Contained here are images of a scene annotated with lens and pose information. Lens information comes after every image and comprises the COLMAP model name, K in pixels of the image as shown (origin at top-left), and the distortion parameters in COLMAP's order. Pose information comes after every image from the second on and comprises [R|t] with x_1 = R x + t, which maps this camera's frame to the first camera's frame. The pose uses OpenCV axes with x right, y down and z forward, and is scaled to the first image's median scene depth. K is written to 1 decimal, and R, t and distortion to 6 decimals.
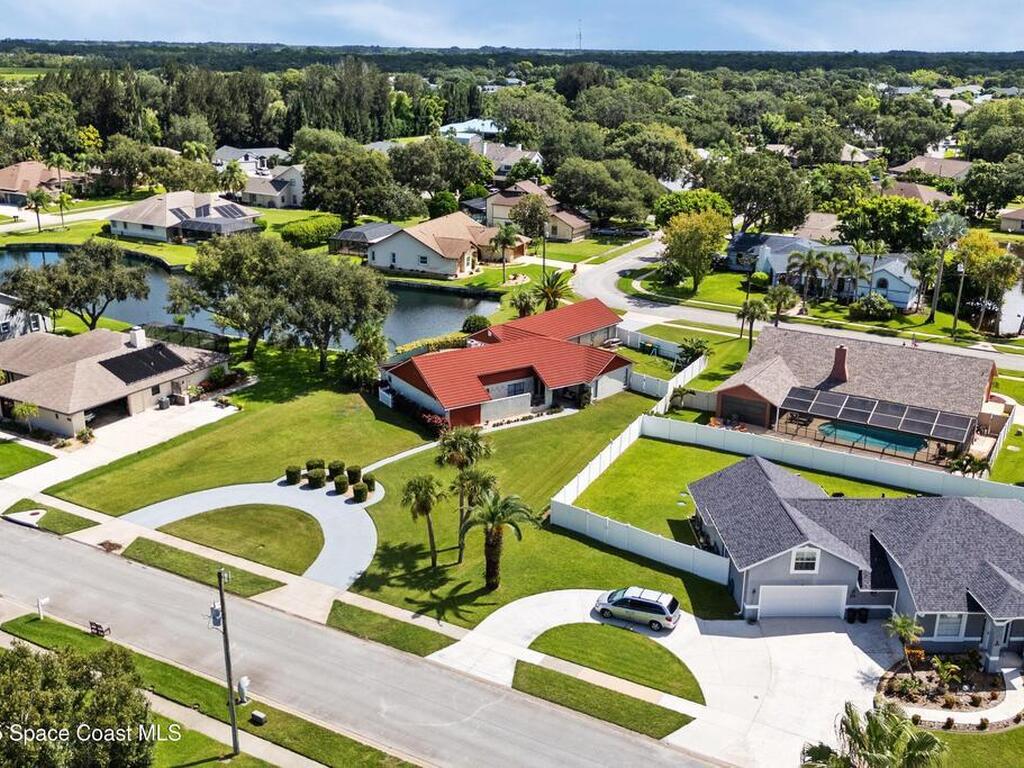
lens RADIAL K [[993.5, 0, 510.9], [0, 993.5, 381.9], [0, 0, 1]] dist [0.156641, -0.356070]
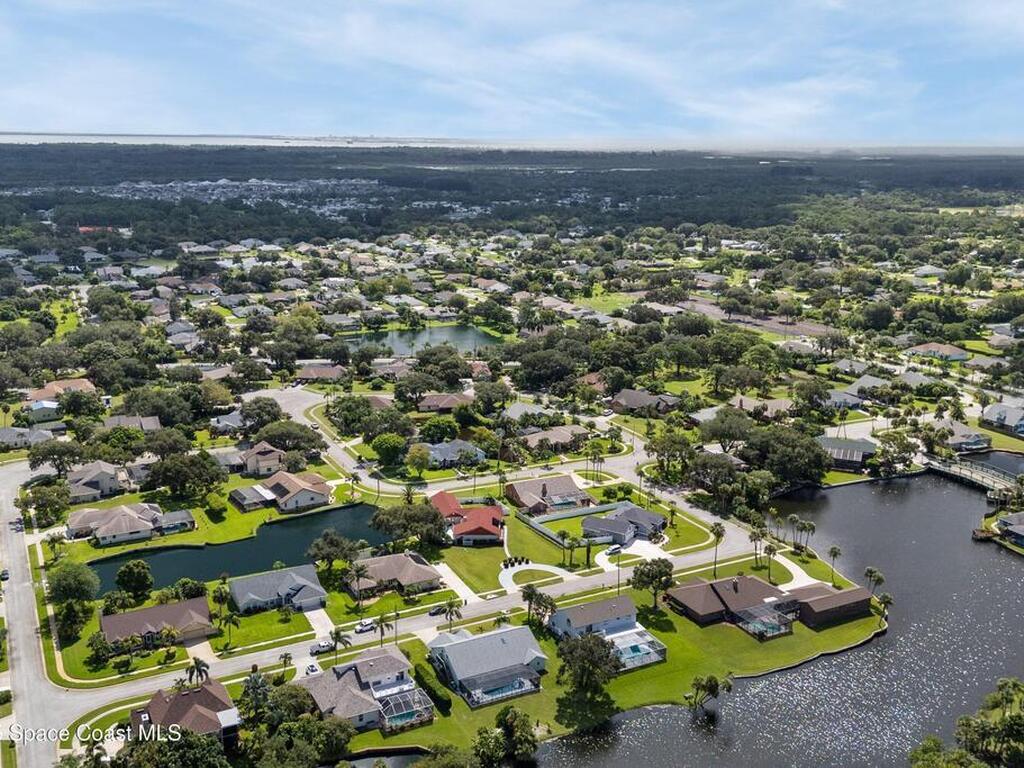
lens RADIAL K [[993.5, 0, 510.9], [0, 993.5, 381.9], [0, 0, 1]] dist [0.156641, -0.356070]
pose [[0.550301, -0.210468, 0.808005, -2.411150], [0.263036, 0.962135, 0.071472, -0.640196], [-0.792453, 0.173203, 0.584824, -0.963300]]
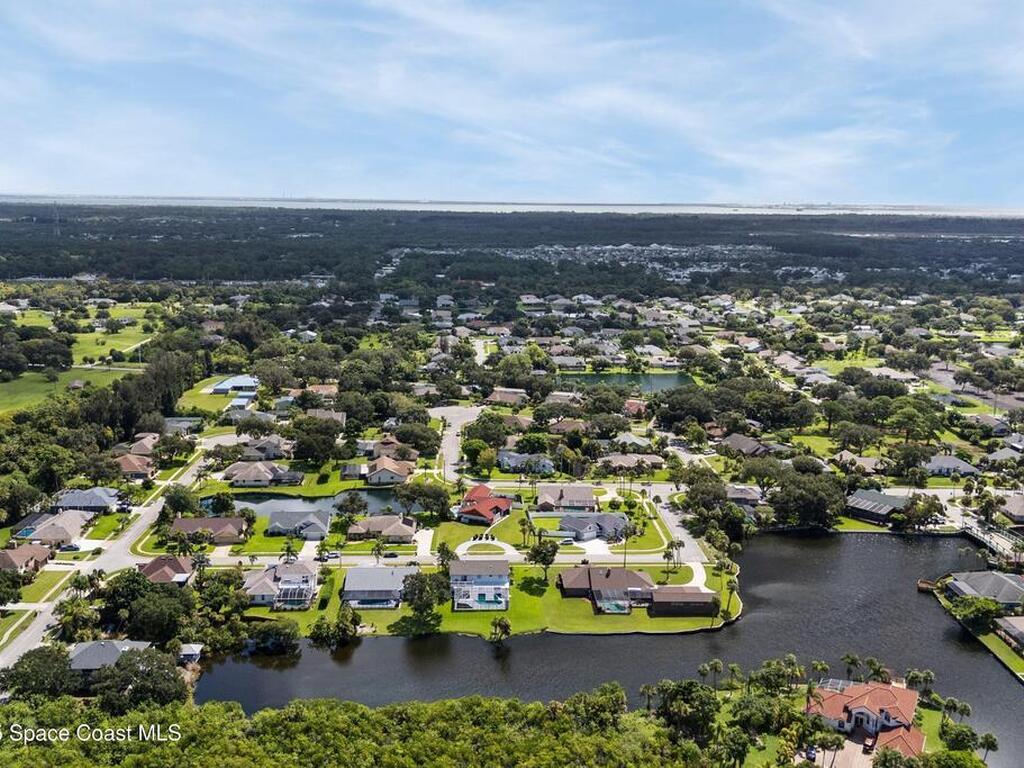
lens RADIAL K [[993.5, 0, 510.9], [0, 993.5, 381.9], [0, 0, 1]] dist [0.156641, -0.356070]
pose [[0.854973, -0.099455, 0.509048, -1.867788], [0.165221, 0.982541, -0.085534, -0.149737], [-0.491654, 0.157235, 0.856478, -2.440790]]
